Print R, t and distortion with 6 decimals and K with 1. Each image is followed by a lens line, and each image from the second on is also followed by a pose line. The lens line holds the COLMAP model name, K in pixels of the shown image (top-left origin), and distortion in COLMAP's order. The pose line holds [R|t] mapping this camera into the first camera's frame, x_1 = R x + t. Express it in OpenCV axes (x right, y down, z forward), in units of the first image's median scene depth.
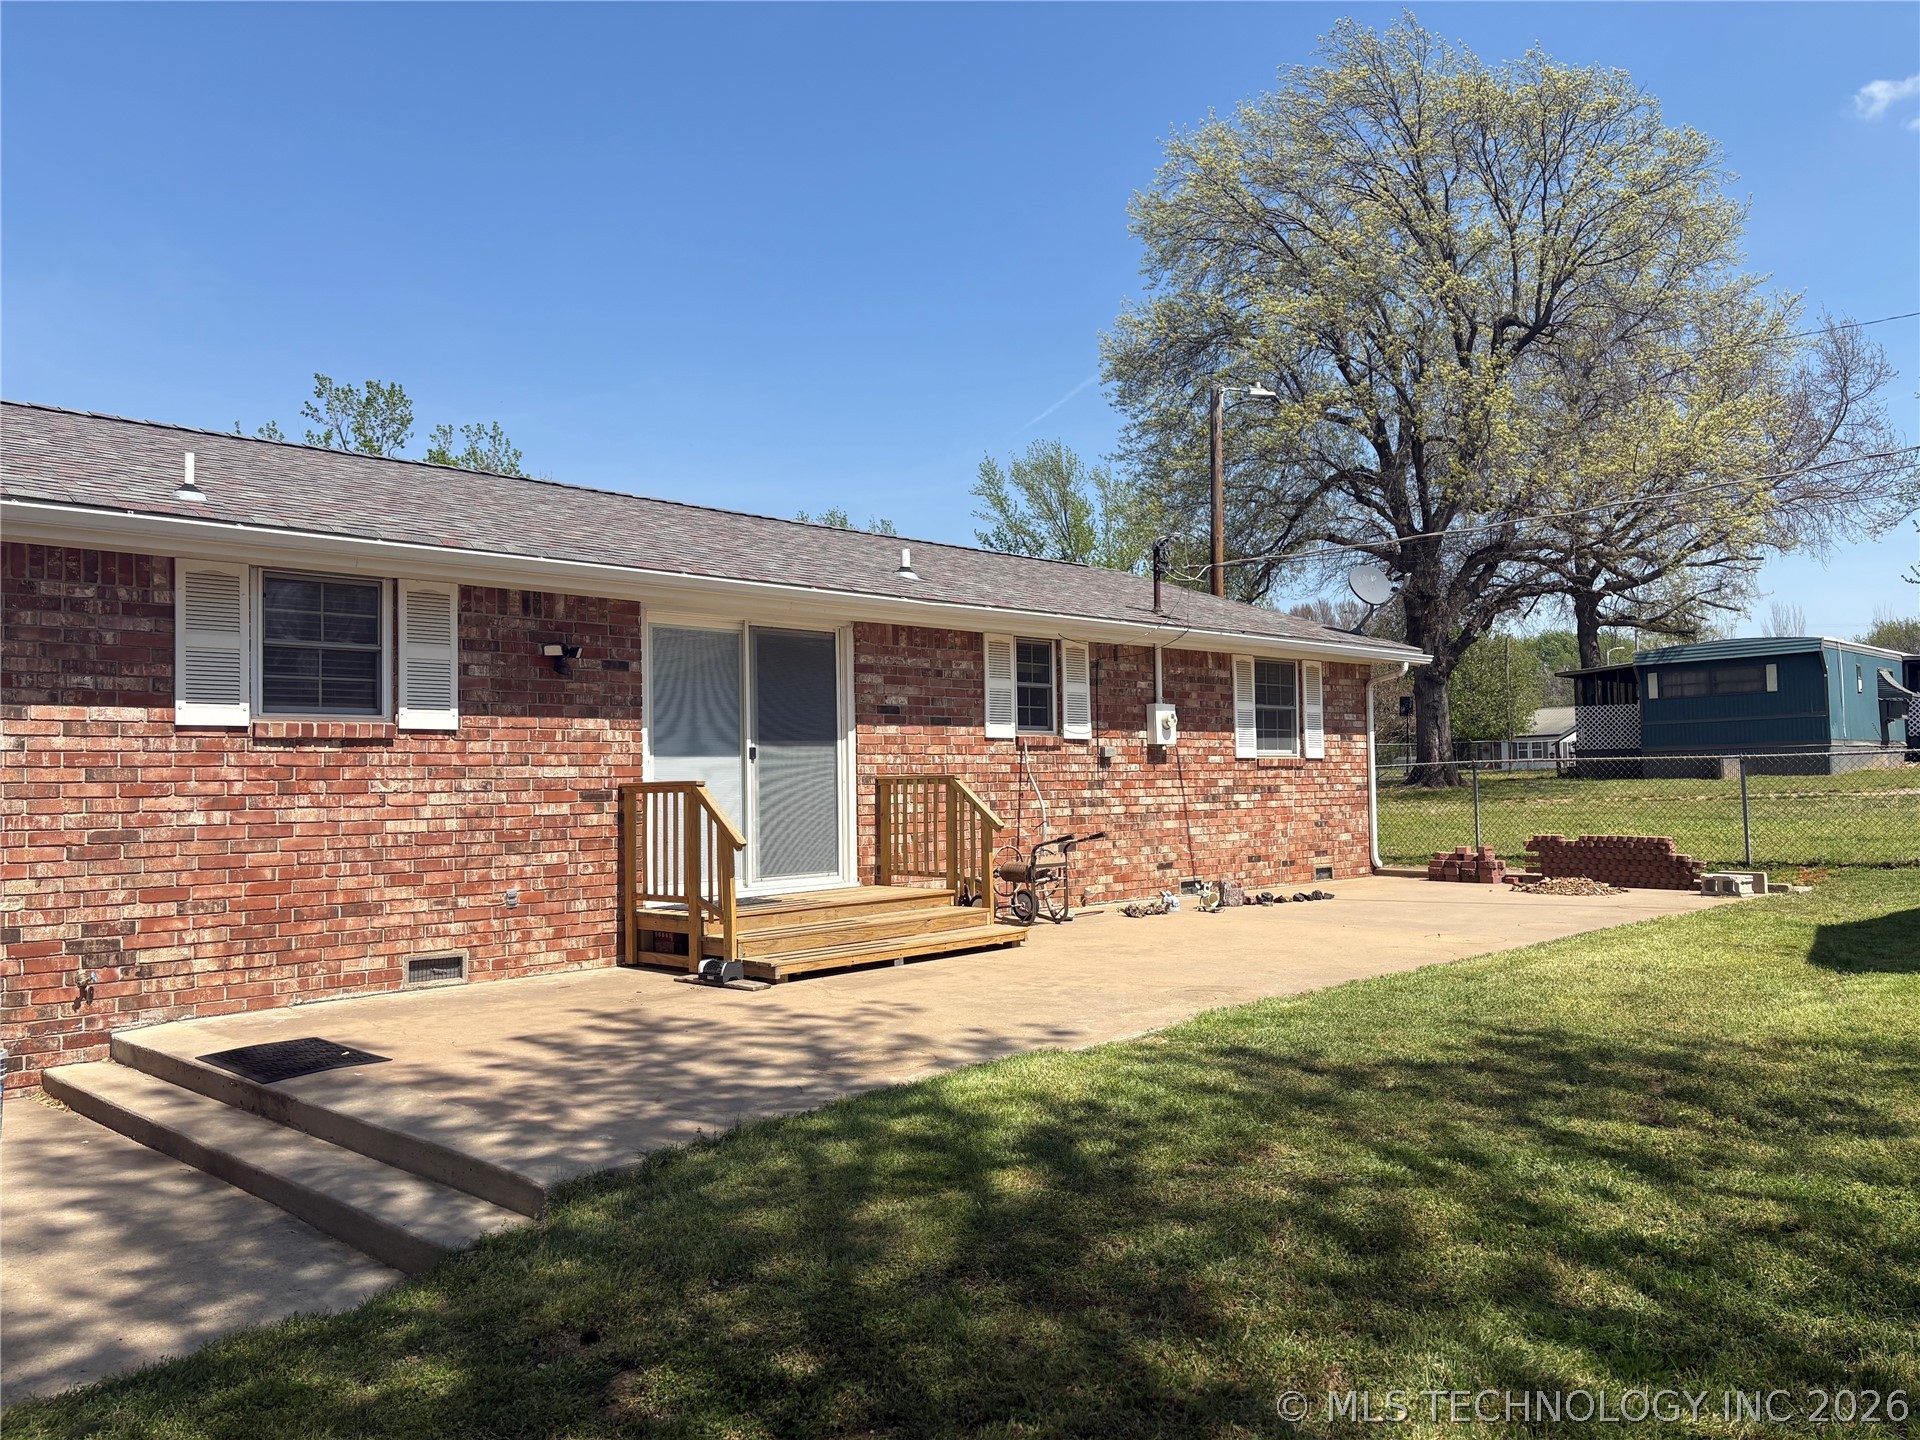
lens RADIAL K [[1455.9, 0, 961.8], [0, 1455.9, 716.4], [0, 0, 1]] dist [0.035236, -0.033321]
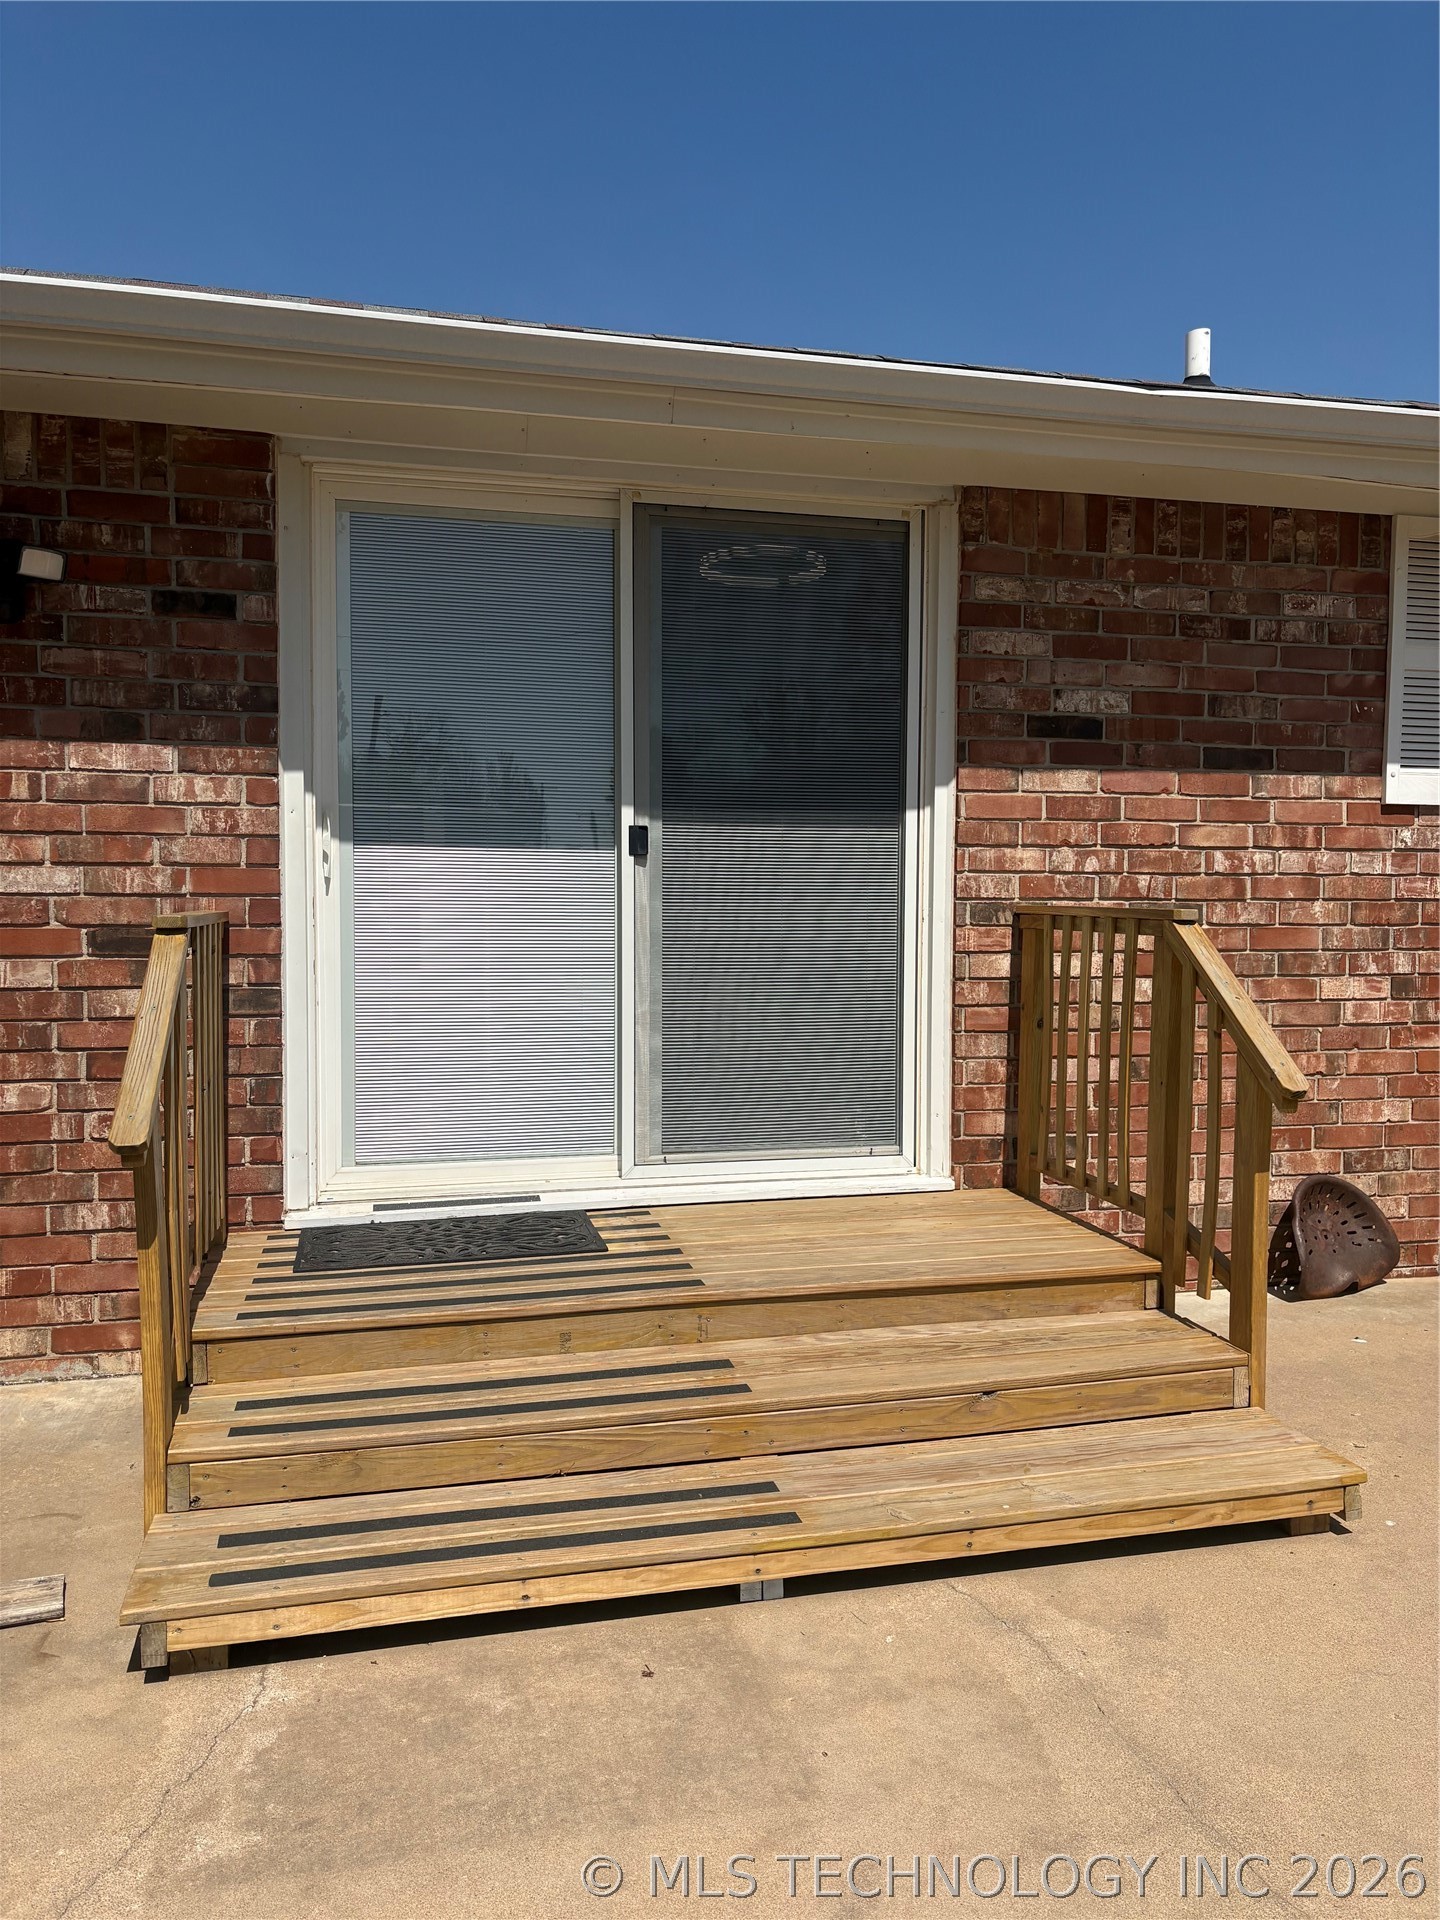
lens RADIAL K [[1455.9, 0, 711.9], [0, 1455.9, 968.4], [0, 0, 1]] dist [0.035236, -0.033321]
pose [[0.850758, 0.052096, -0.522969, 0.073527], [0.003258, 0.994533, 0.104370, 0.017913], [0.525547, -0.090498, 0.845937, 0.639302]]
